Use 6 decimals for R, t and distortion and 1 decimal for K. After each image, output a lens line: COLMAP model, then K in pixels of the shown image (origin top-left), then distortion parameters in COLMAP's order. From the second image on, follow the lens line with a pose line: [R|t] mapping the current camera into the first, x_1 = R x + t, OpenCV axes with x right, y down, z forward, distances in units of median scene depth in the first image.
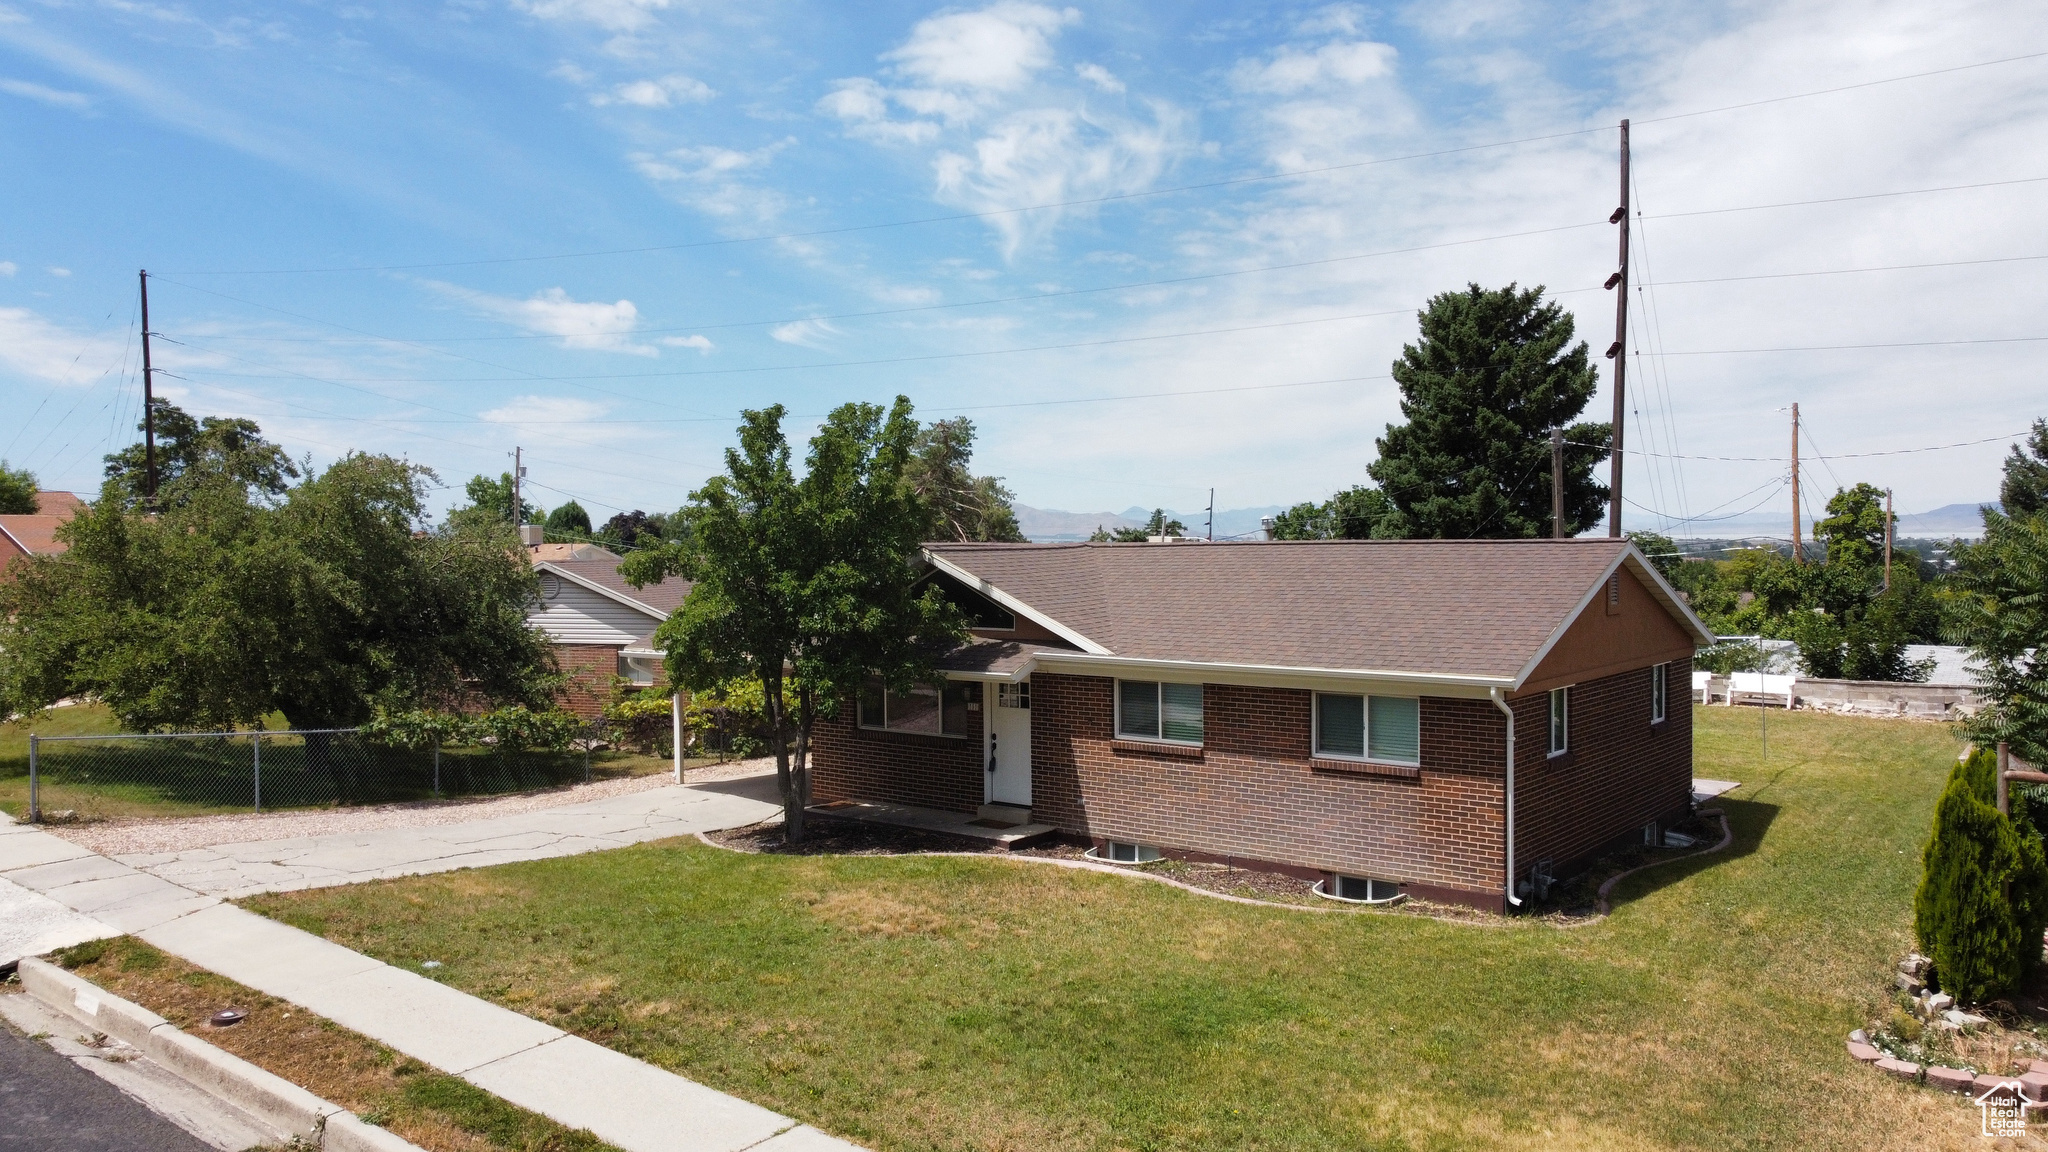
lens RADIAL K [[1509.9, 0, 1016.8], [0, 1509.9, 572.3], [0, 0, 1]] dist [0.000260, -0.001073]
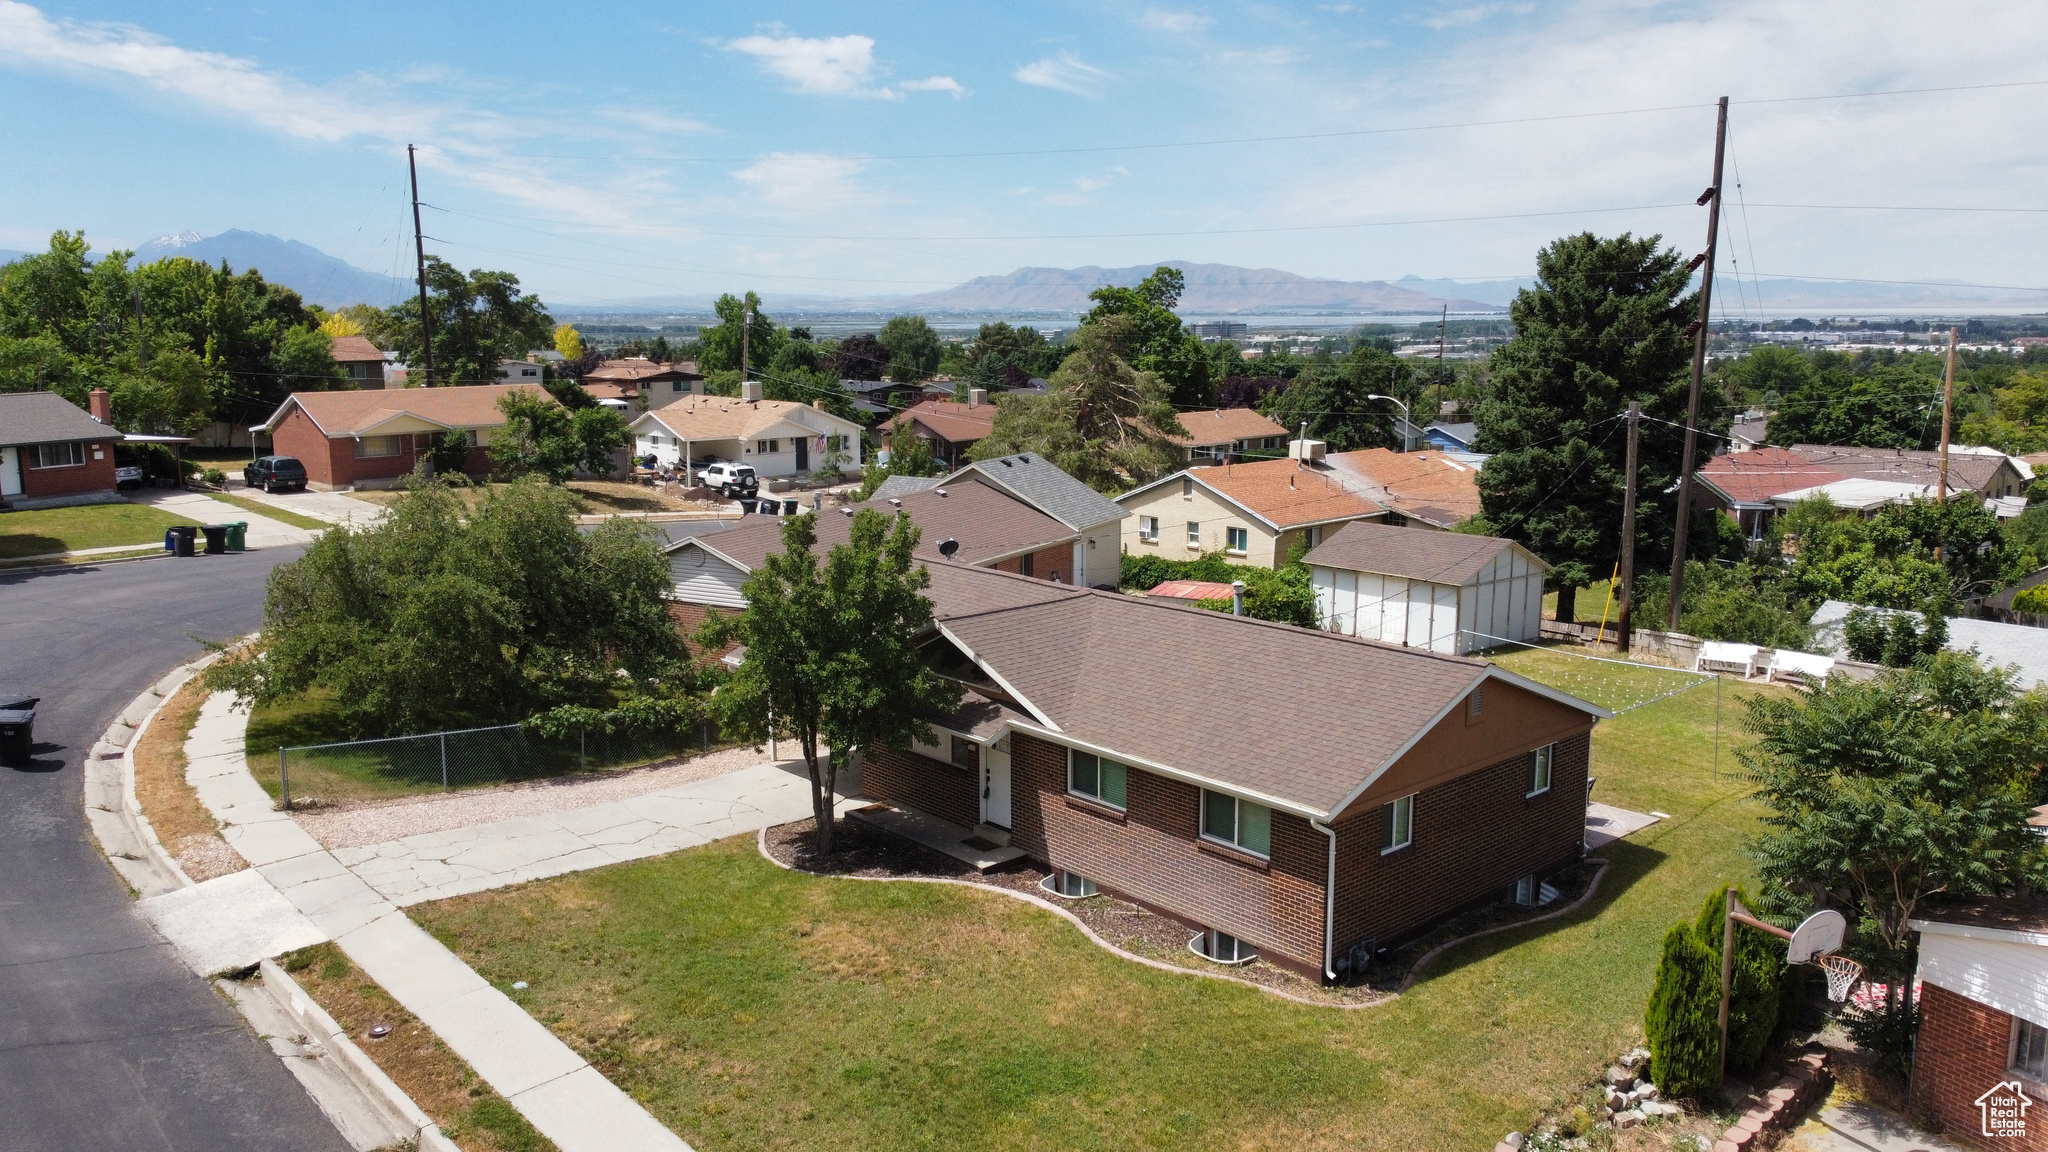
lens RADIAL K [[1497.9, 0, 1023.6], [0, 1497.9, 574.6], [0, 0, 1]] dist [0.000934, 0.000469]
pose [[0.986800, 0.033001, -0.158547, 0.224913], [-0.009555, 0.989176, 0.146424, -0.256324], [0.161663, -0.142976, 0.976434, -0.196235]]
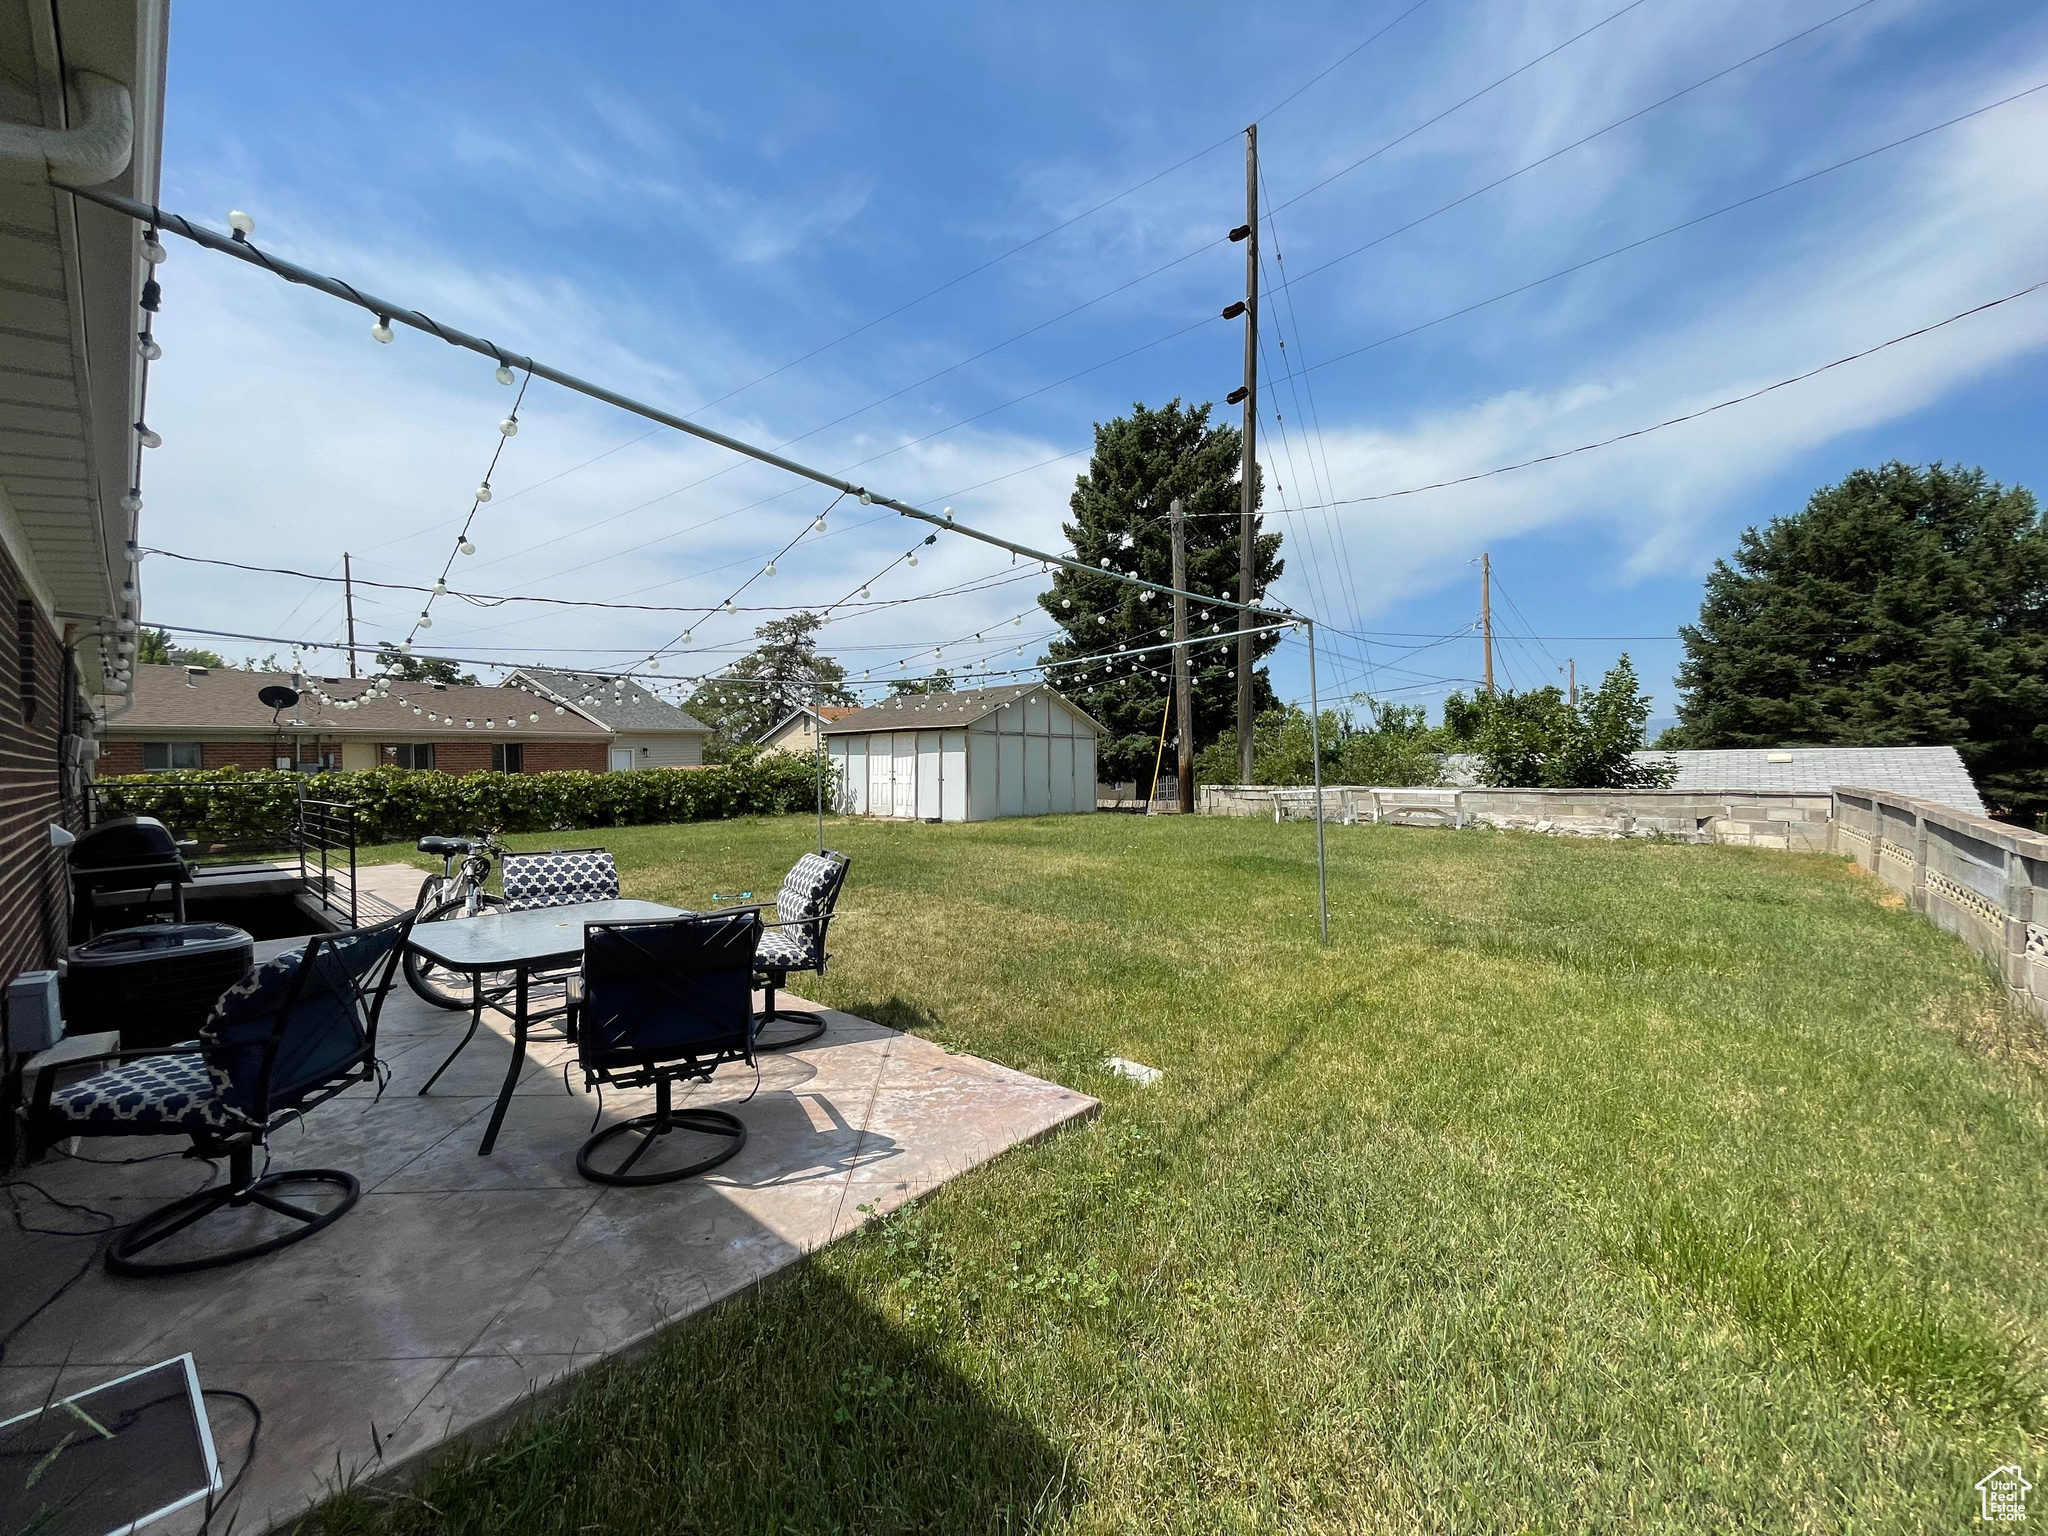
lens RADIAL K [[822.6, 0, 1010.4], [0, 822.6, 765.7], [0, 0, 1]] dist [0.009758, -0.004864]
pose [[0.997888, -0.010410, -0.064123, 0.603243], [0.009899, 0.999917, -0.008289, 0.114270], [0.064204, 0.007637, 0.997908, 1.106992]]
